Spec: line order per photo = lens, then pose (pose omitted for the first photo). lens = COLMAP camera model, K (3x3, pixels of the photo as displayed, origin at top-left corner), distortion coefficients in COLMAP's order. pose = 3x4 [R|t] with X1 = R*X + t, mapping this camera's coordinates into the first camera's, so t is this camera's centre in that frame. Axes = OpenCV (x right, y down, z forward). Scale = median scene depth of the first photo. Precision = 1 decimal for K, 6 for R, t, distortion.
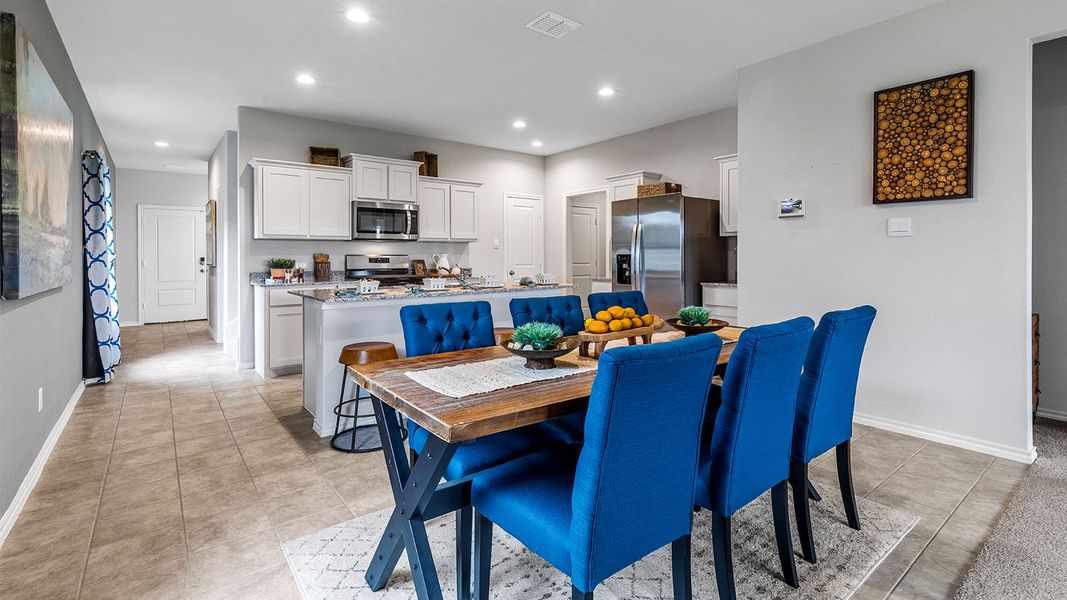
lens RADIAL K [[484.3, 0, 556.3], [0, 484.3, 258.8], [0, 0, 1]] dist [0.003121, 0.000136]
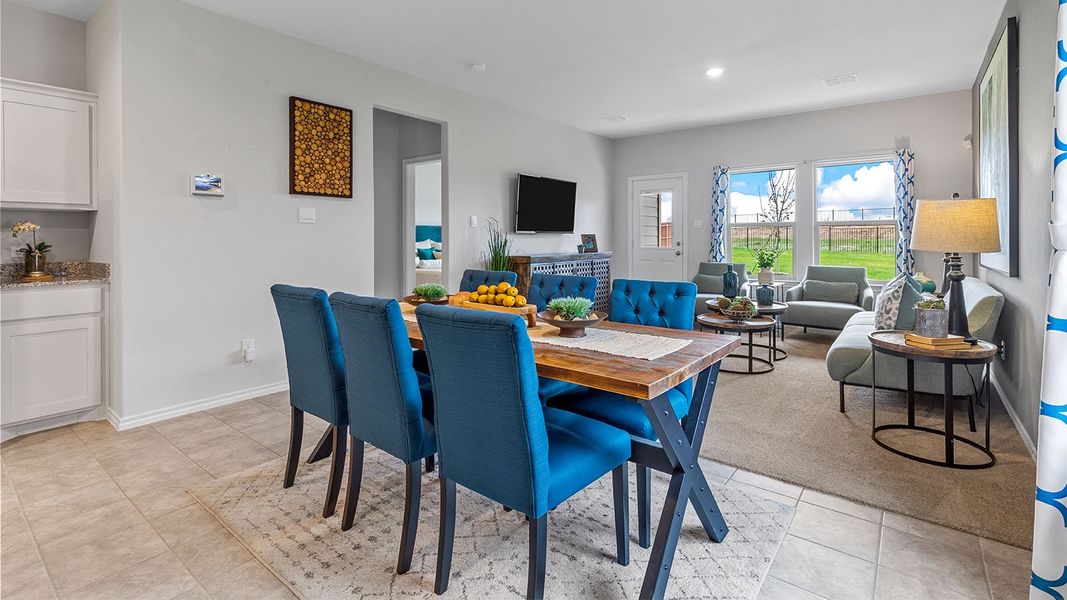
lens RADIAL K [[483.9, 0, 532.5], [0, 483.9, 238.0], [0, 0, 1]] dist [0.001908, -0.000064]
pose [[-0.215241, 0.004162, 0.976552, -0.424574], [0.009288, 0.999954, -0.002215, -0.000656], [-0.976517, 0.008593, -0.215270, 0.507268]]
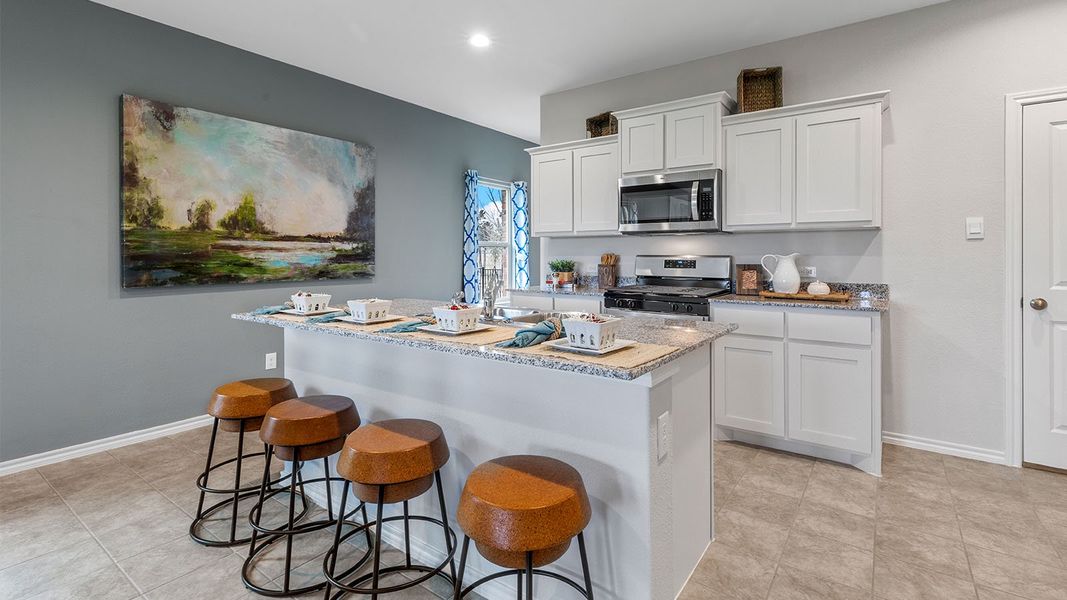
lens RADIAL K [[488.6, 0, 532.7], [0, 488.6, 257.8], [0, 0, 1]] dist [0.004461, -0.000045]
pose [[0.251325, 0.009710, -0.967854, 0.286445], [-0.005403, 0.999948, 0.008629, -0.012867], [0.967888, 0.003061, 0.251365, 0.840860]]
